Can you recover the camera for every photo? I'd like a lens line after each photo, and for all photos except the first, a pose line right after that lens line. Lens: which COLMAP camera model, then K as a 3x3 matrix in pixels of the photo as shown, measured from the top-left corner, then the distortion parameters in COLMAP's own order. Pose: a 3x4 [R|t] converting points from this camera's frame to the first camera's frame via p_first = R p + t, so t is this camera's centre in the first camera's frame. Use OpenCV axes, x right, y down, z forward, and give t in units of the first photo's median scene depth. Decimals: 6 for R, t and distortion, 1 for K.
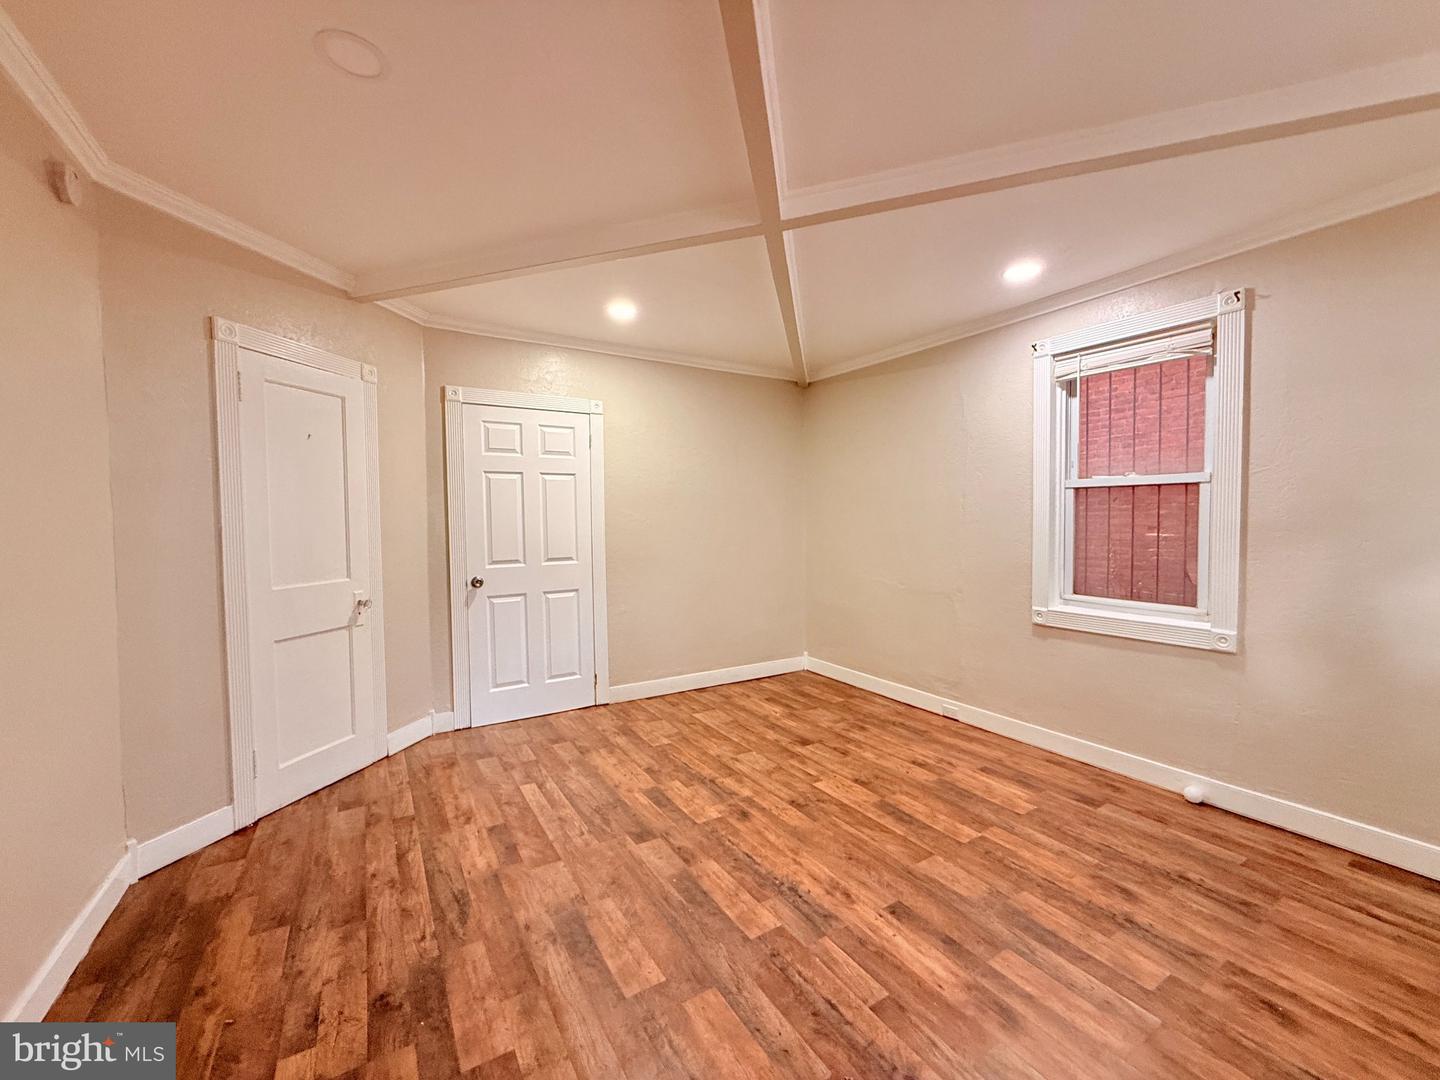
lens RADIAL K [[576.5, 0, 716.3], [0, 576.5, 547.9], [0, 0, 1]] dist [-0.001395, 0.001043]
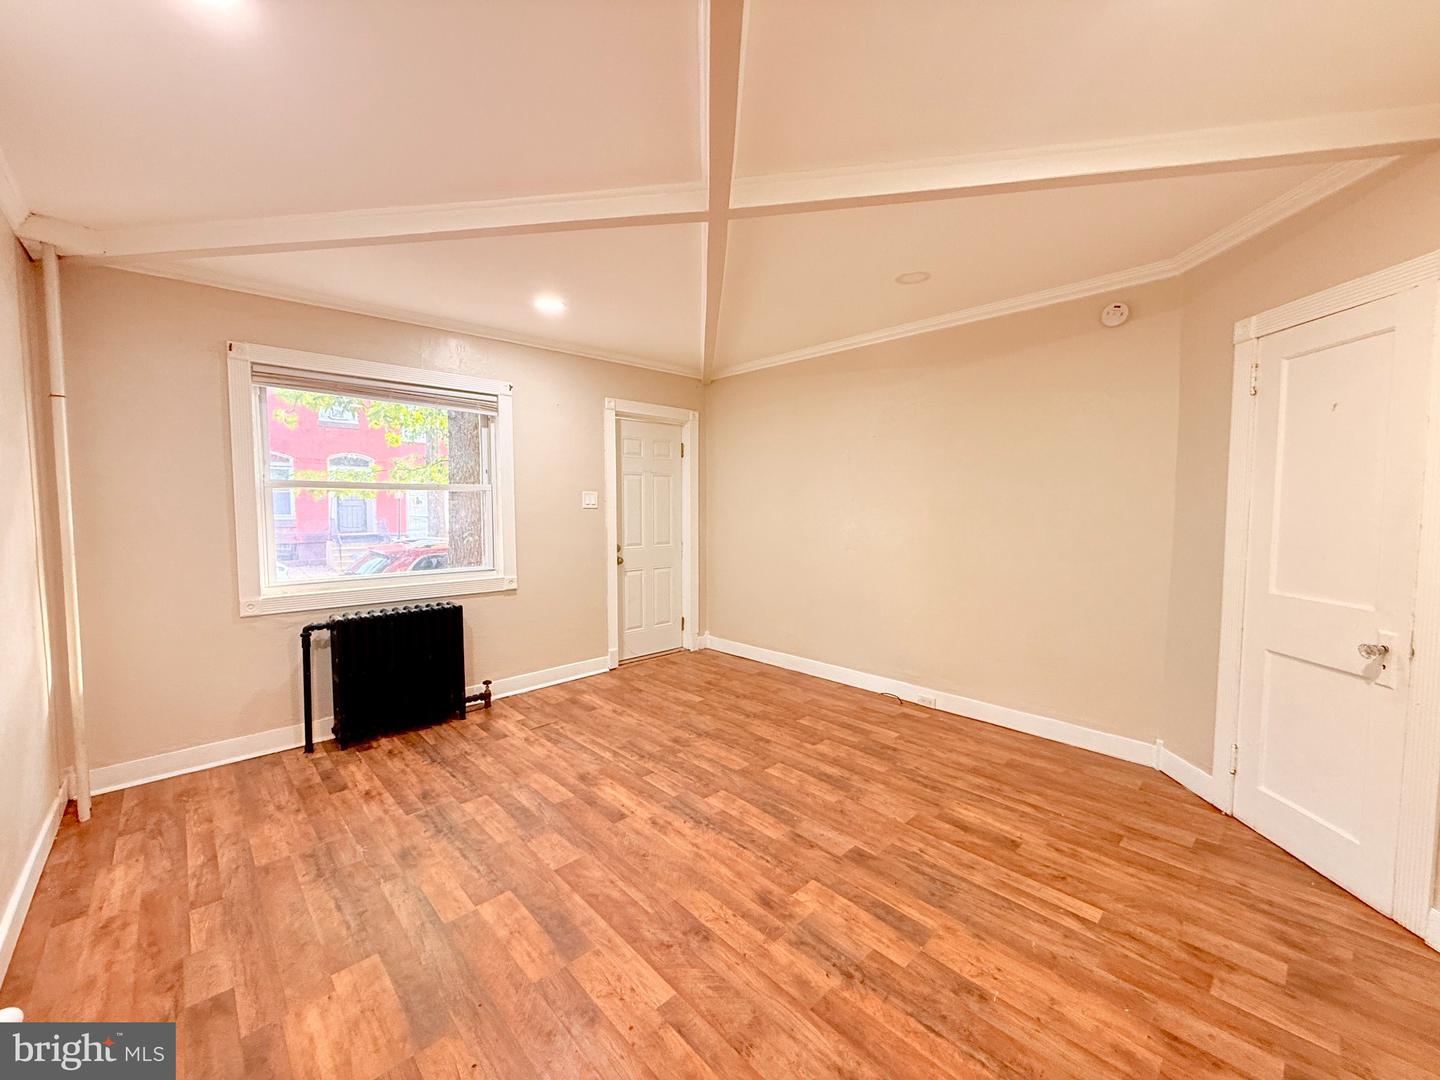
lens RADIAL K [[576.5, 0, 723.0], [0, 576.5, 539.5], [0, 0, 1]] dist [-0.001395, 0.001043]
pose [[-0.977042, 0.020331, -0.212075, 0.309279], [-0.003506, 0.993767, 0.111422, -0.128594], [0.213019, 0.109607, -0.970881, 2.010600]]
